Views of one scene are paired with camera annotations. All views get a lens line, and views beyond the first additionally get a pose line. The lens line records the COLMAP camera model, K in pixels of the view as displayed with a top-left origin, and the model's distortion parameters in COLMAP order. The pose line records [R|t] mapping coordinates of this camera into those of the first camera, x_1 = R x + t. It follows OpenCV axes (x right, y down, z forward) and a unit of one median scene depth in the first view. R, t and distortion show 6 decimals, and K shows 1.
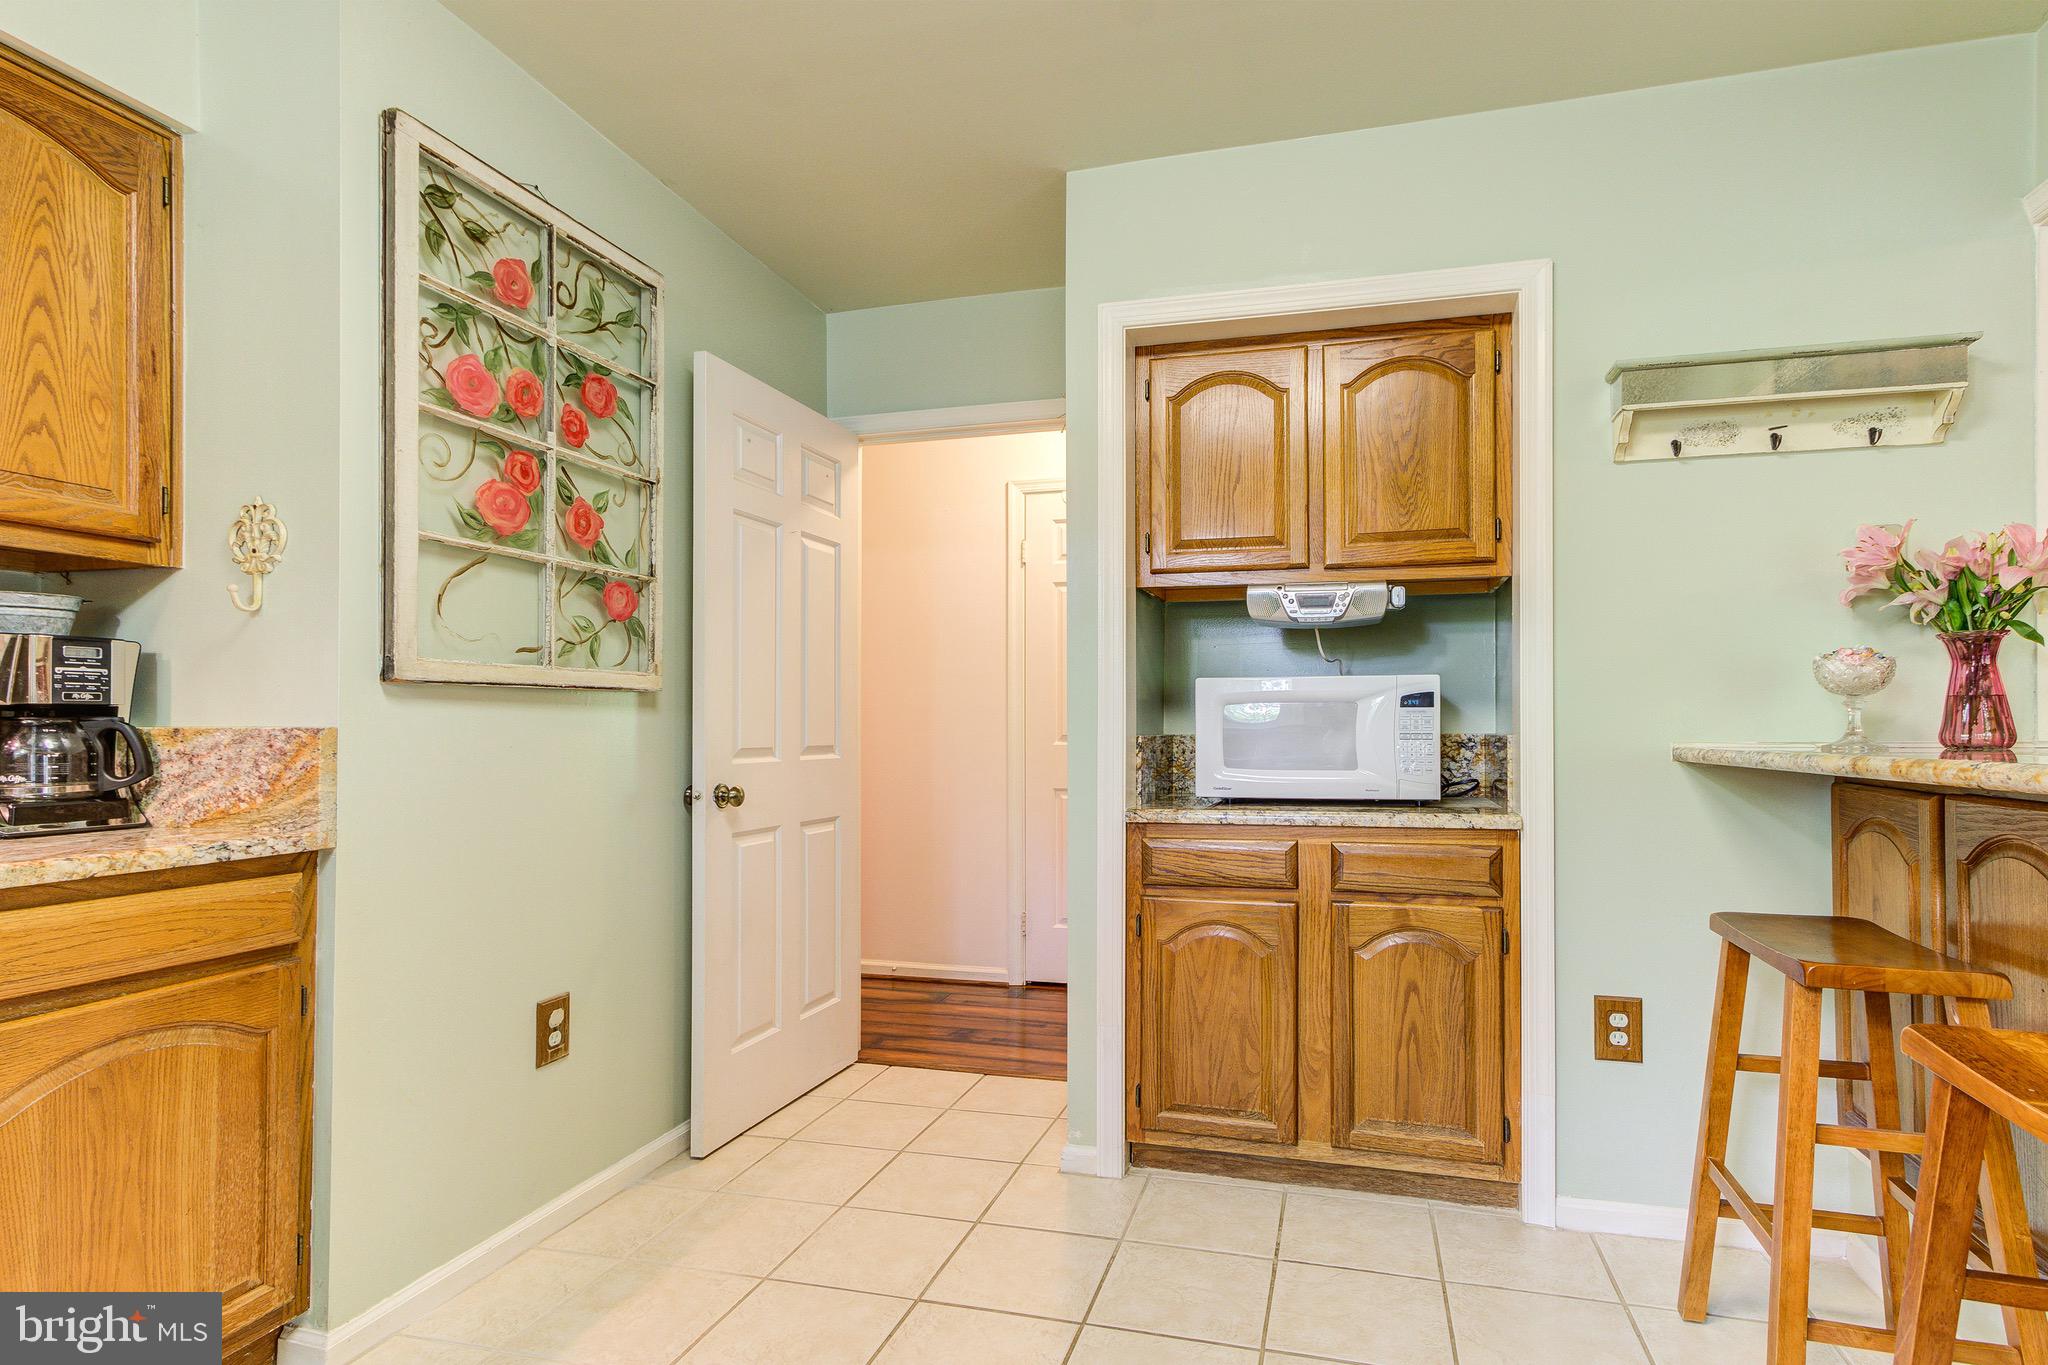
lens RADIAL K [[1049.3, 0, 1057.8], [0, 1049.3, 712.2], [0, 0, 1]] dist [-0.002320, 0.012523]
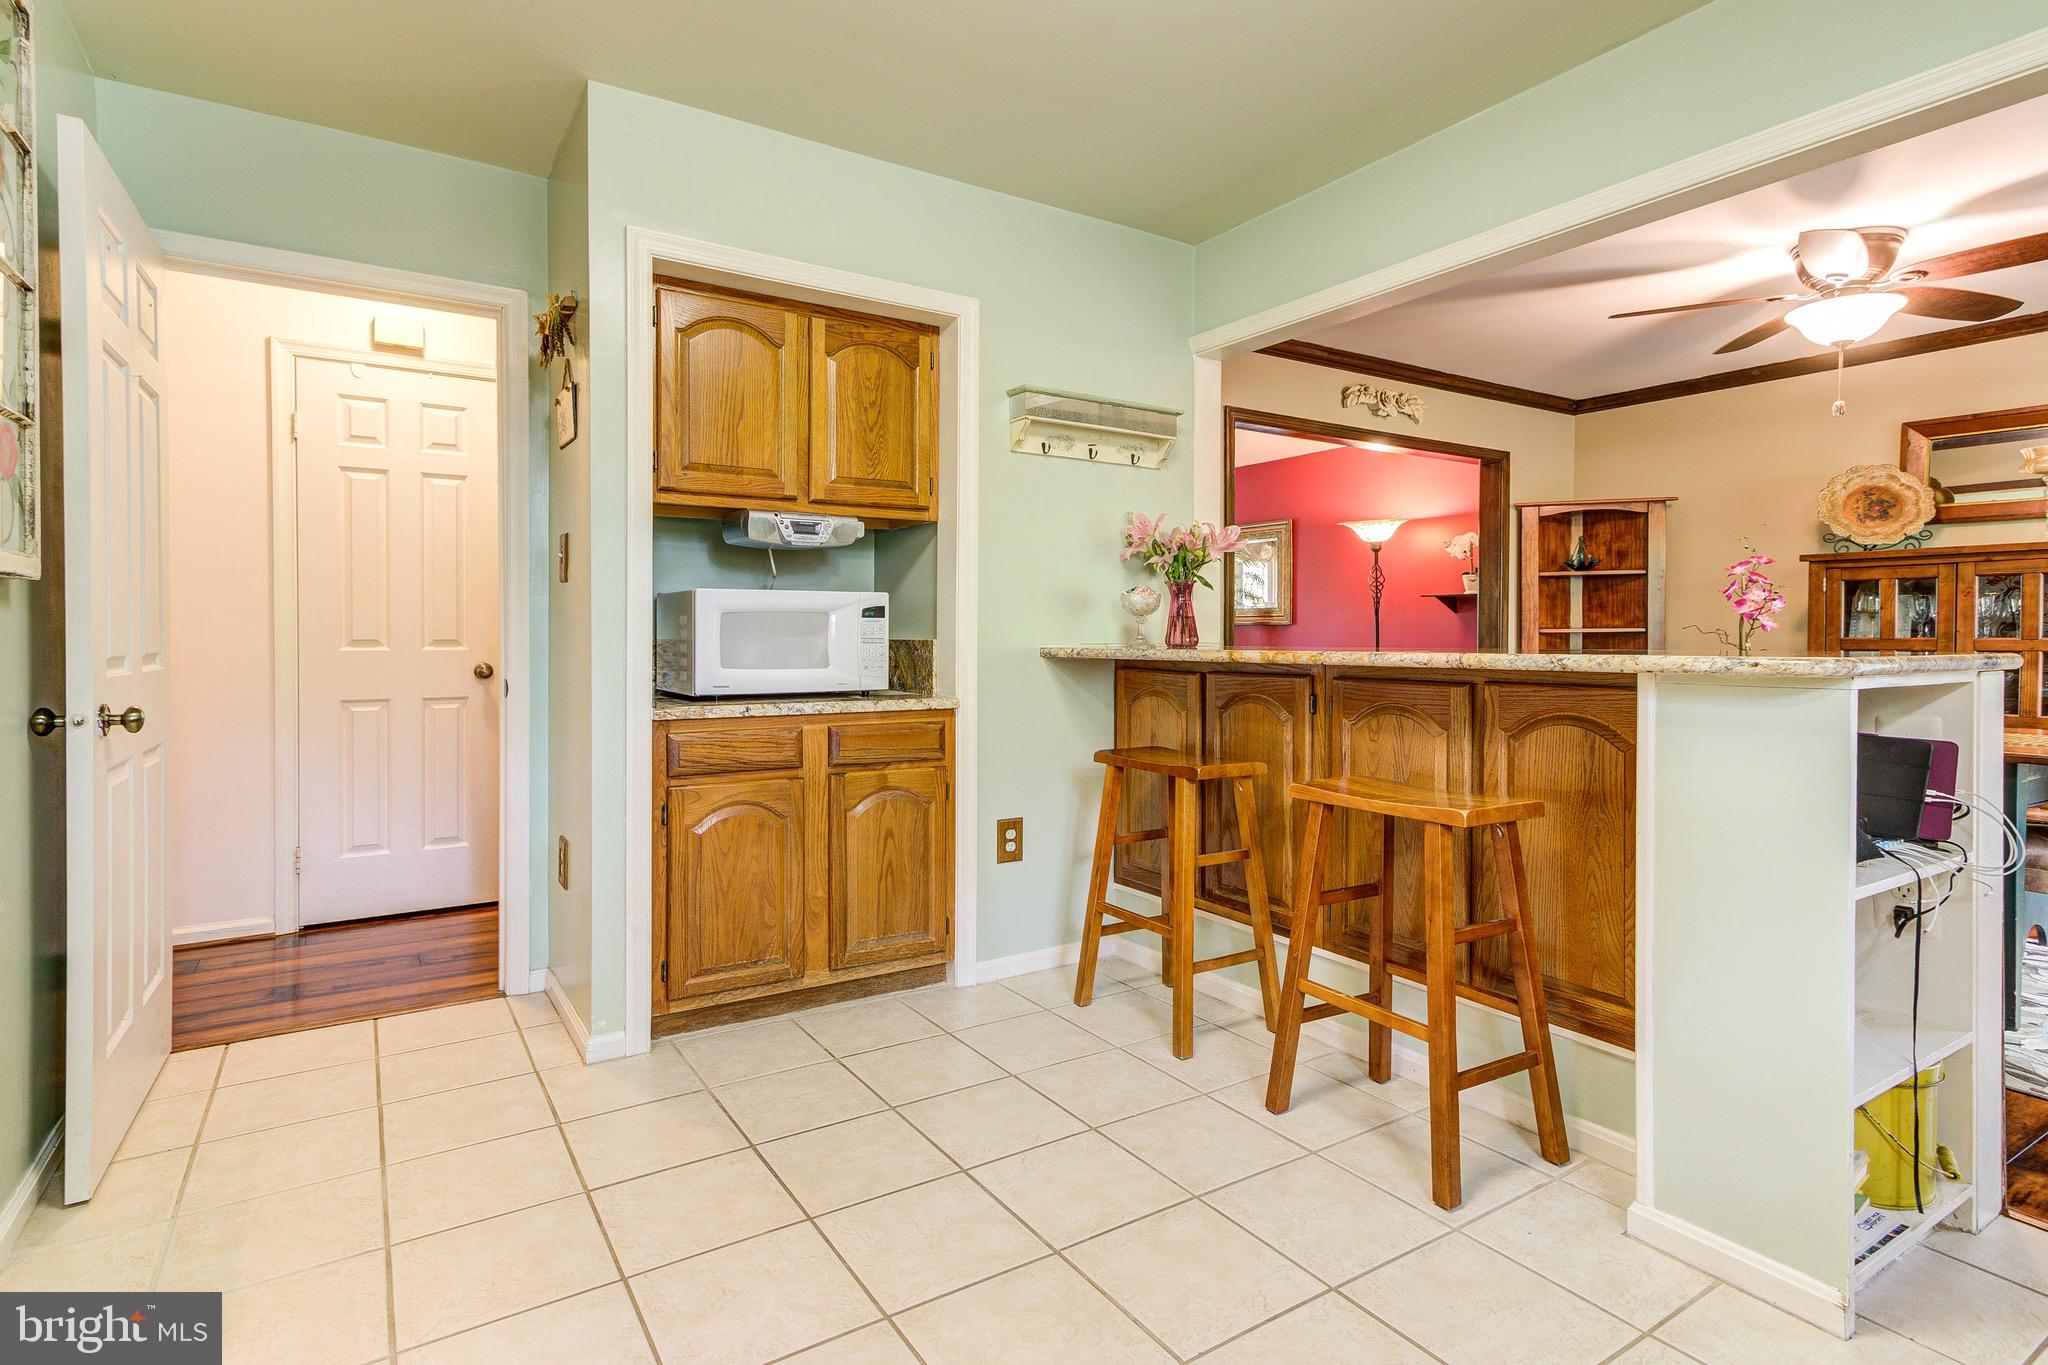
lens RADIAL K [[1049.3, 0, 956.0], [0, 1049.3, 645.6], [0, 0, 1]] dist [-0.002320, 0.012523]
pose [[0.694377, -0.004012, 0.719601, -0.534554], [-0.014259, 0.999711, 0.019333, 0.002958], [-0.719471, -0.023685, 0.694119, 0.040229]]
